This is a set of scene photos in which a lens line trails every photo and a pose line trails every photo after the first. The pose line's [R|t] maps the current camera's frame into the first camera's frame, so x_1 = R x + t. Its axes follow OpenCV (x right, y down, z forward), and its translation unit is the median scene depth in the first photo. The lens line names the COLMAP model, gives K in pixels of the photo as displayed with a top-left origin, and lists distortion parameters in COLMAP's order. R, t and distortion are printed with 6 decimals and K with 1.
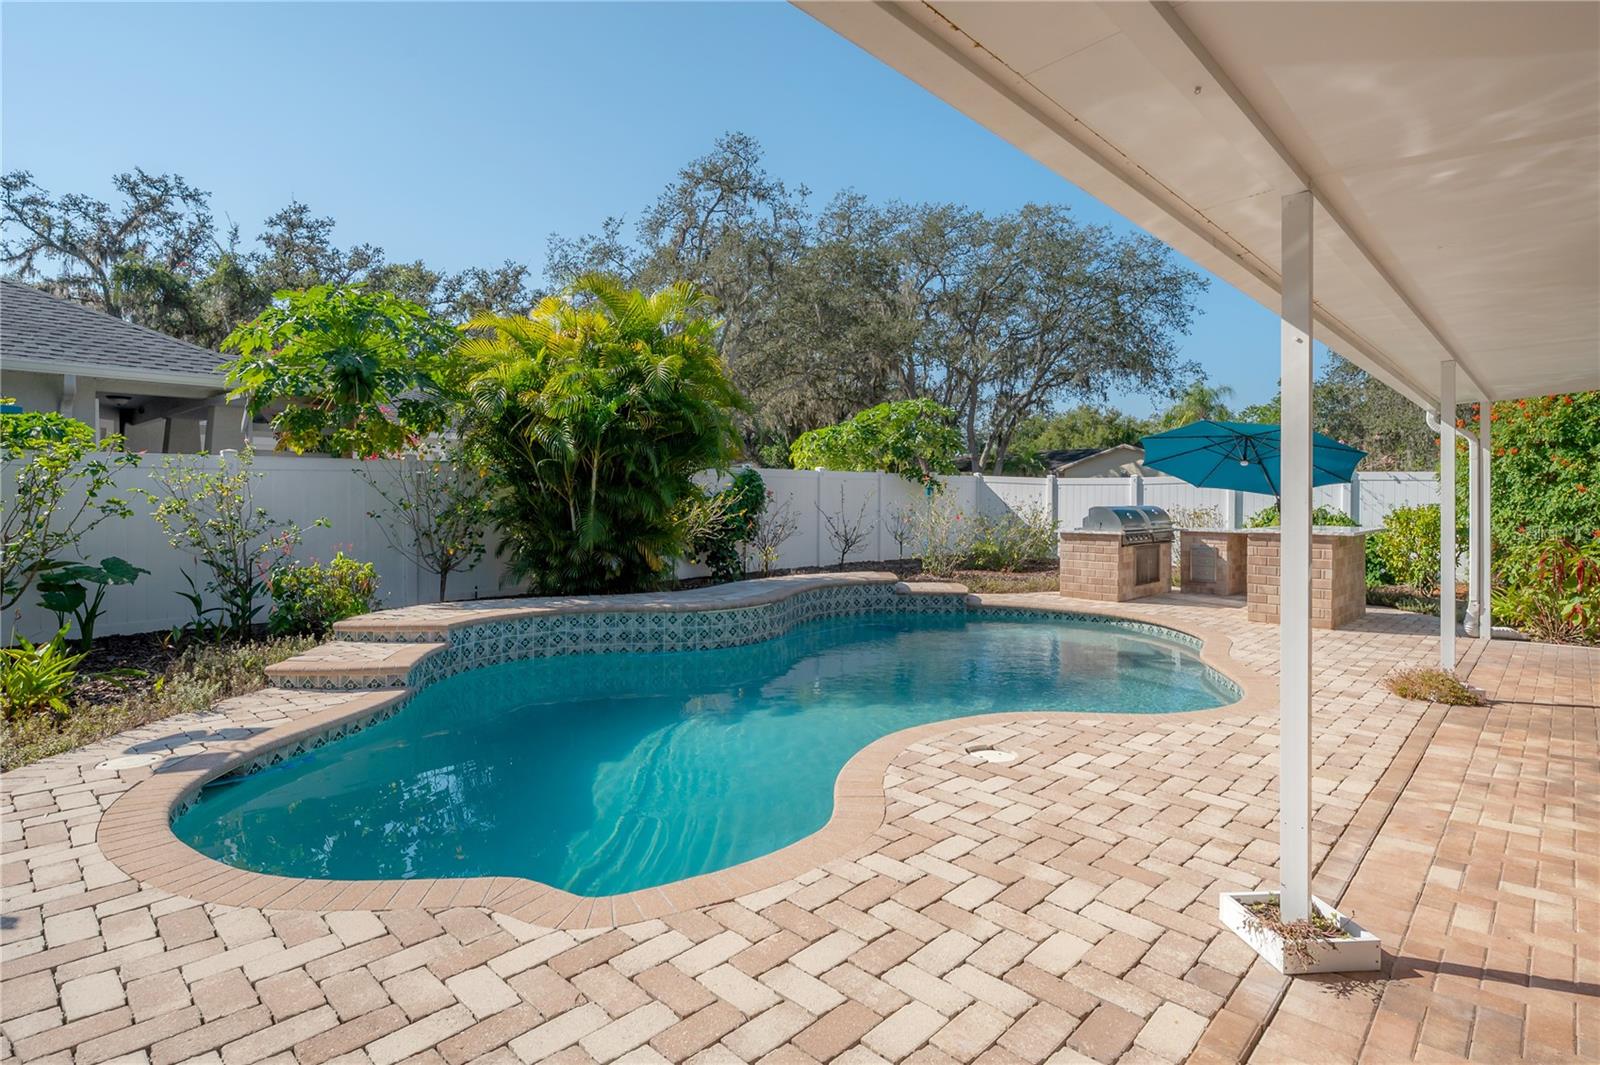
lens RADIAL K [[816.1, 0, 792.9], [0, 816.1, 486.5], [0, 0, 1]] dist [-0.003455, 0.000604]
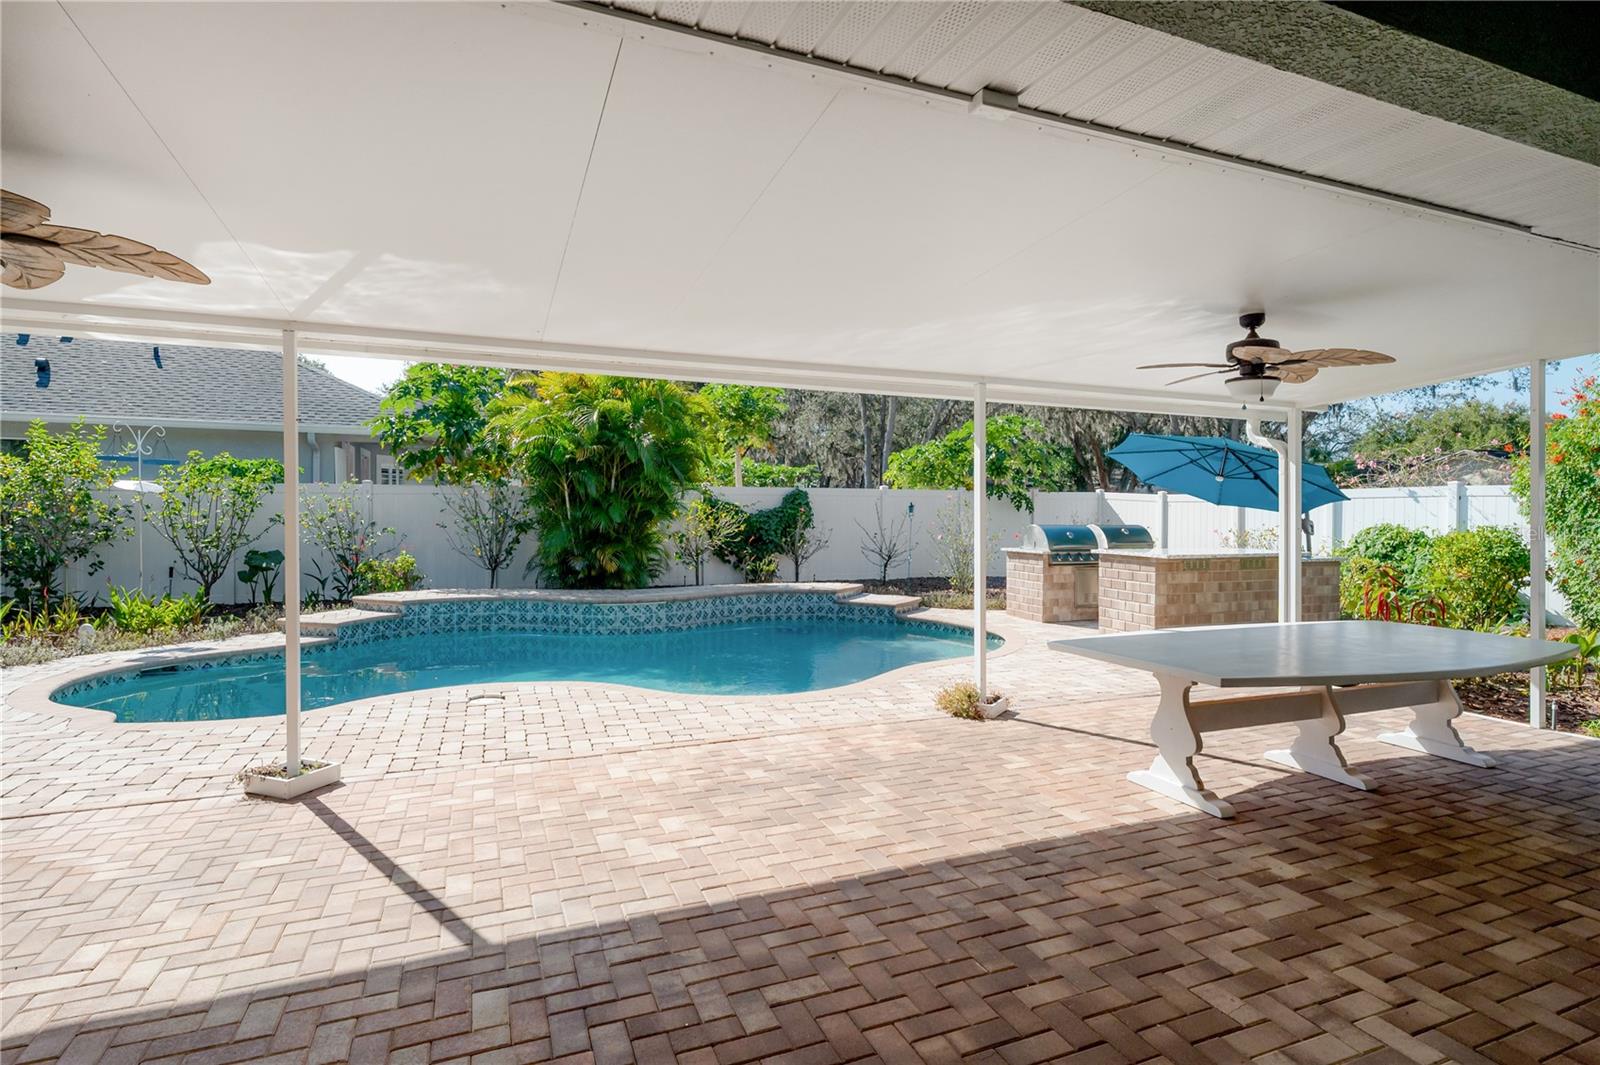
lens RADIAL K [[816.1, 0, 801.5], [0, 816.1, 474.5], [0, 0, 1]] dist [-0.003455, 0.000604]
pose [[0.906966, -0.016882, -0.420865, 0.557138], [0.002852, 0.999420, -0.033943, -0.004456], [0.421194, 0.029585, 0.906488, -0.023995]]
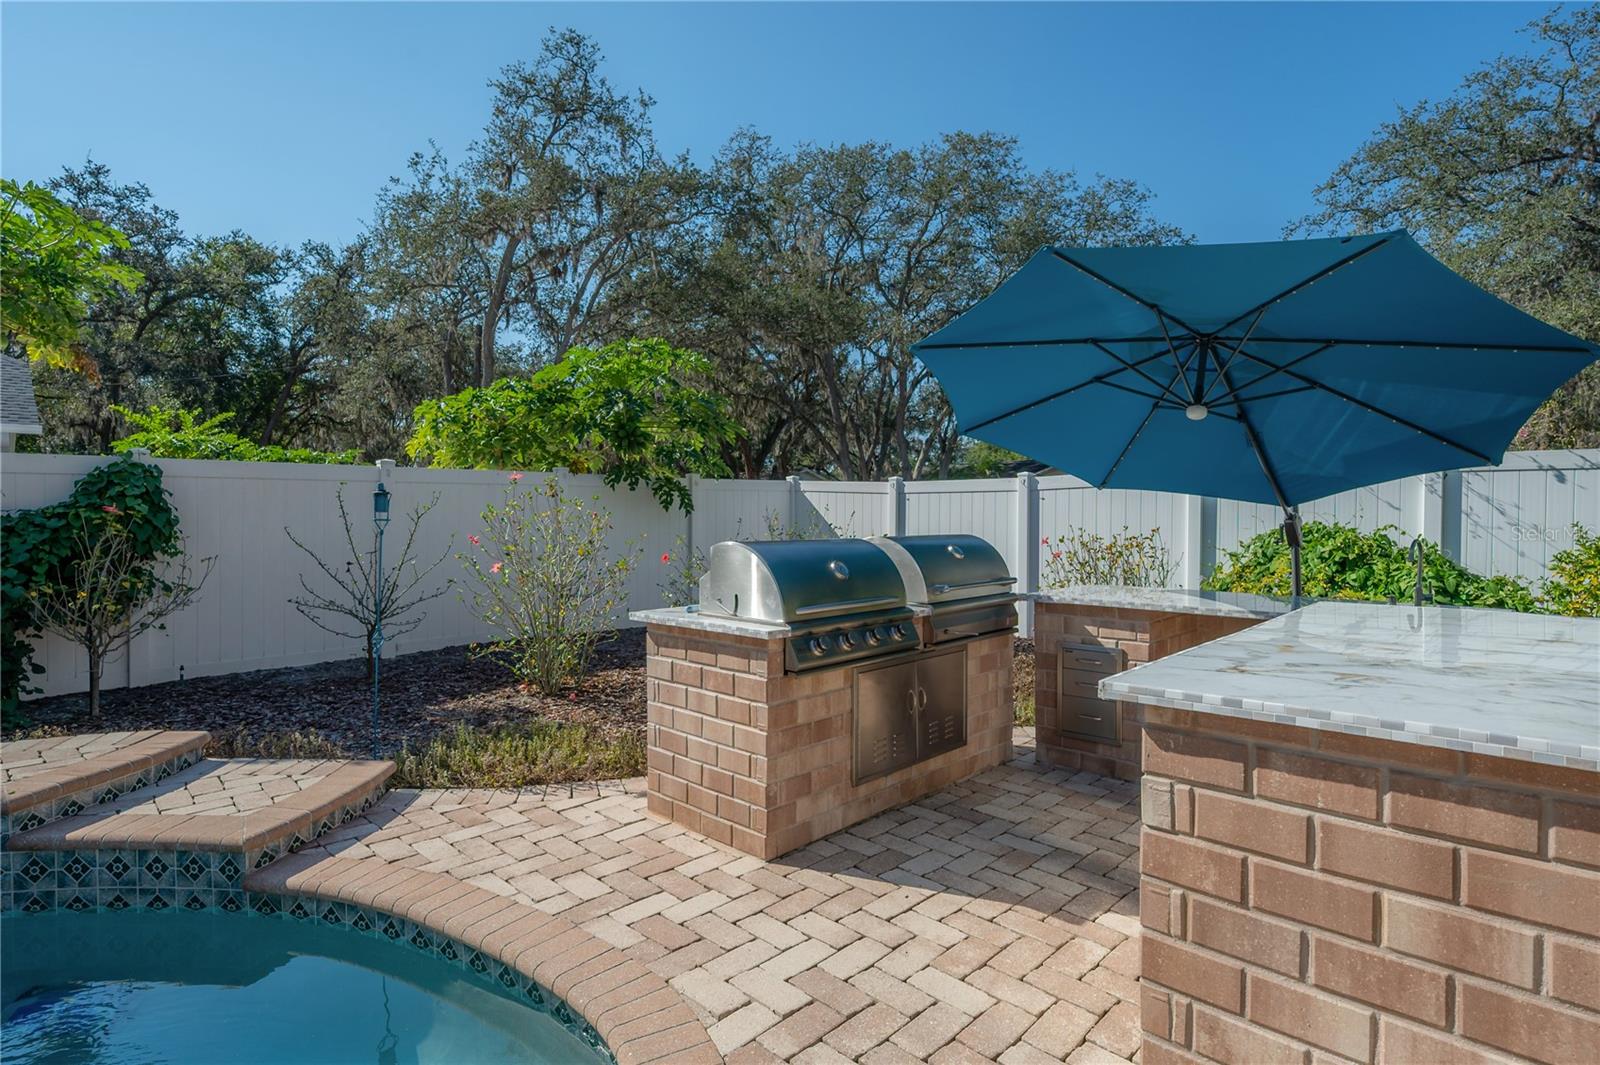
lens RADIAL K [[816.1, 0, 825.7], [0, 816.1, 526.4], [0, 0, 1]] dist [-0.003455, 0.000604]
pose [[0.999532, -0.010643, 0.028678, 0.416711], [0.009984, 0.999685, 0.023022, 0.012135], [-0.028914, -0.022725, 0.999324, 0.708867]]
